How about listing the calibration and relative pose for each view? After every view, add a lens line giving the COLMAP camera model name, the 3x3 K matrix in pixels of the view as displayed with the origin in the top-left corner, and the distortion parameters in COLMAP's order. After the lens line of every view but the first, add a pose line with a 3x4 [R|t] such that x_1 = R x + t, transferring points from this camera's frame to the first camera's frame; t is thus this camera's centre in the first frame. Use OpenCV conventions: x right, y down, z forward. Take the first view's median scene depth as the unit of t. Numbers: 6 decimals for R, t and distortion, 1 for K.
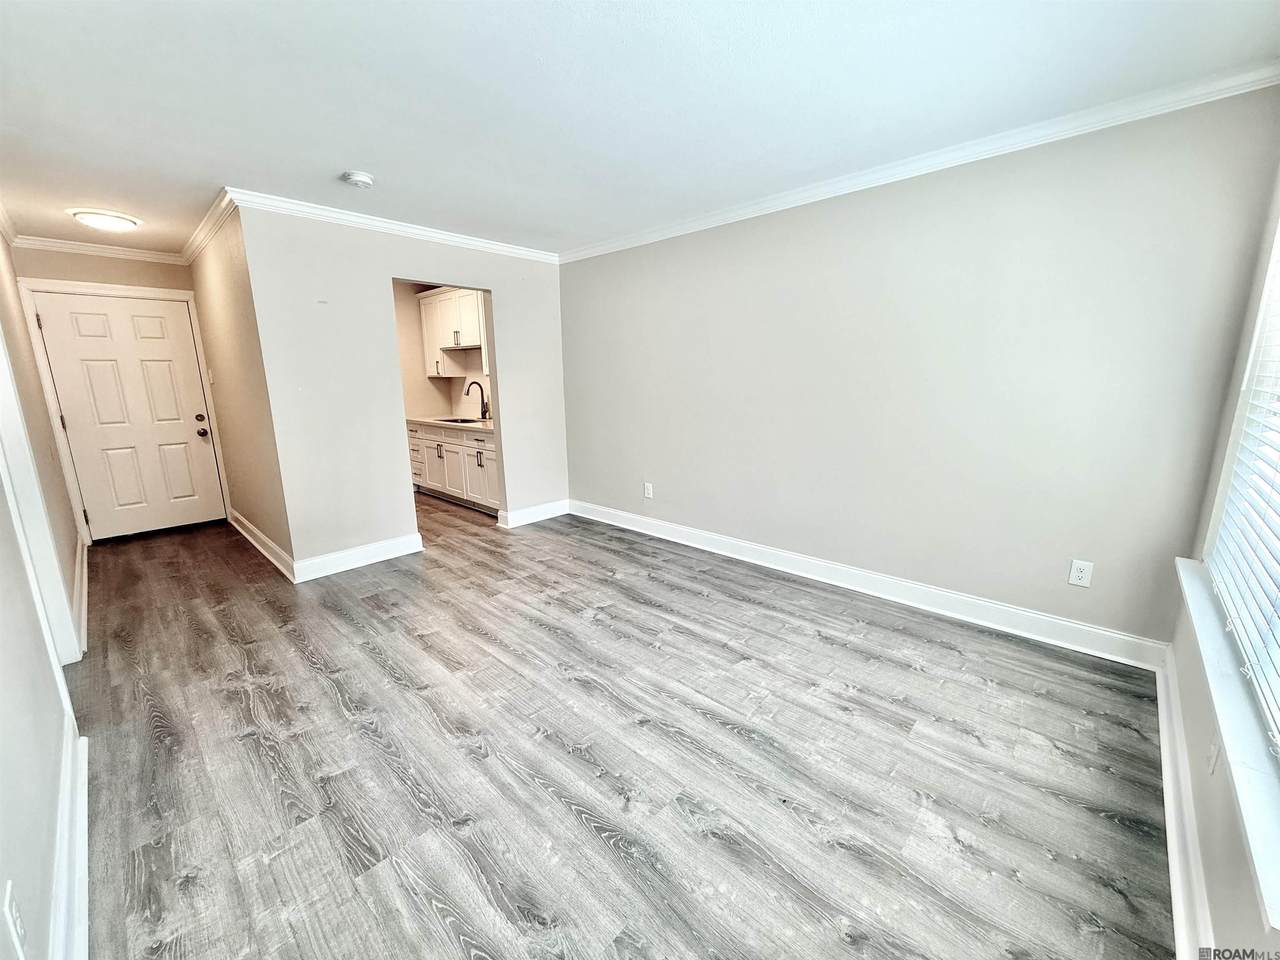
lens RADIAL K [[509.0, 0, 639.4], [0, 509.0, 480.8], [0, 0, 1]] dist [0.002269, -0.000574]
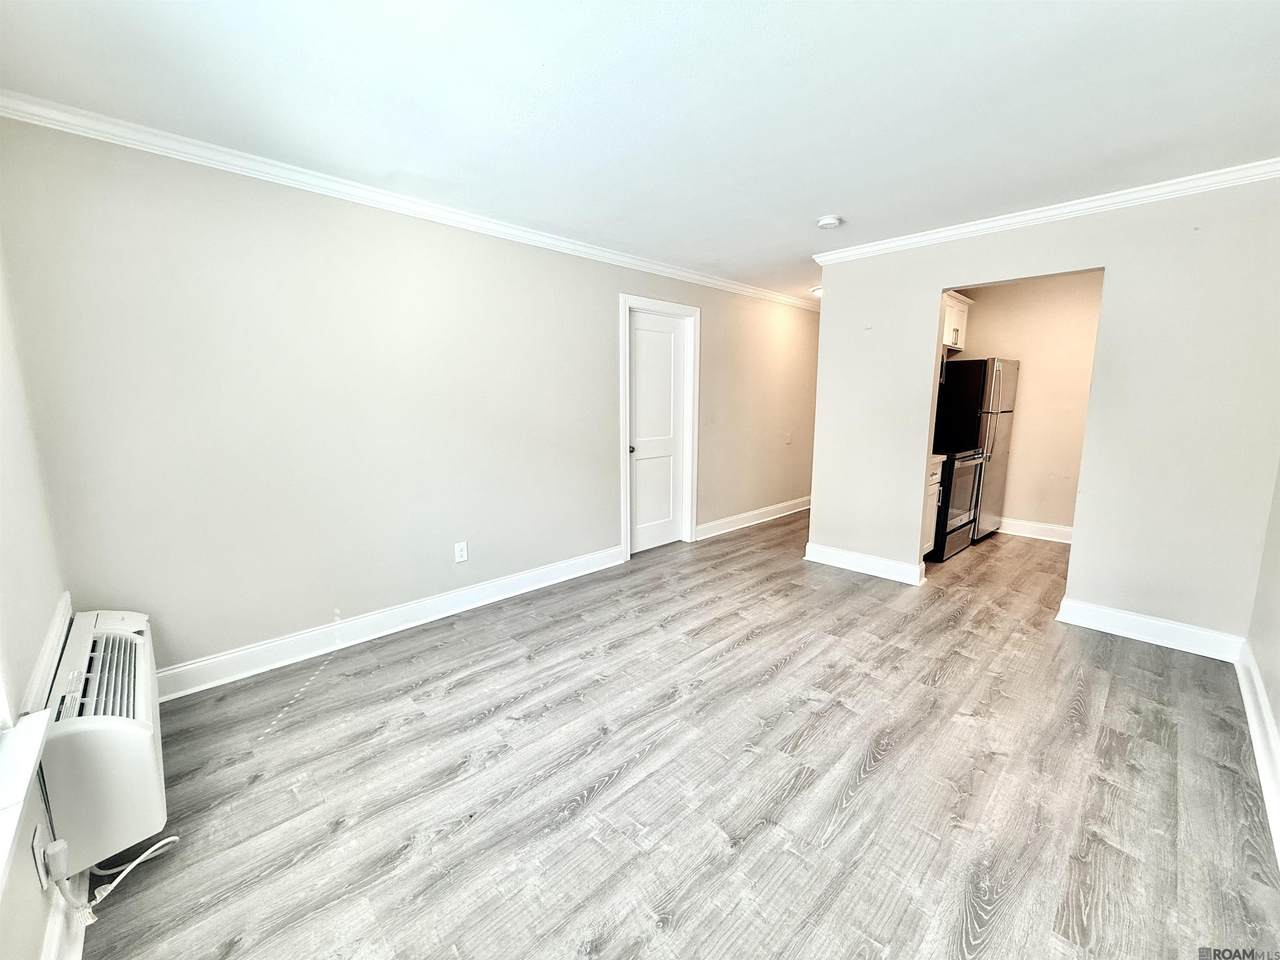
lens RADIAL K [[509.0, 0, 629.6], [0, 509.0, 474.5], [0, 0, 1]] dist [0.002269, -0.000574]
pose [[-0.055987, 0.160394, -0.985464, 0.752854], [-0.202998, 0.964568, 0.168525, -0.167442], [0.977577, 0.209483, -0.021443, 0.775685]]
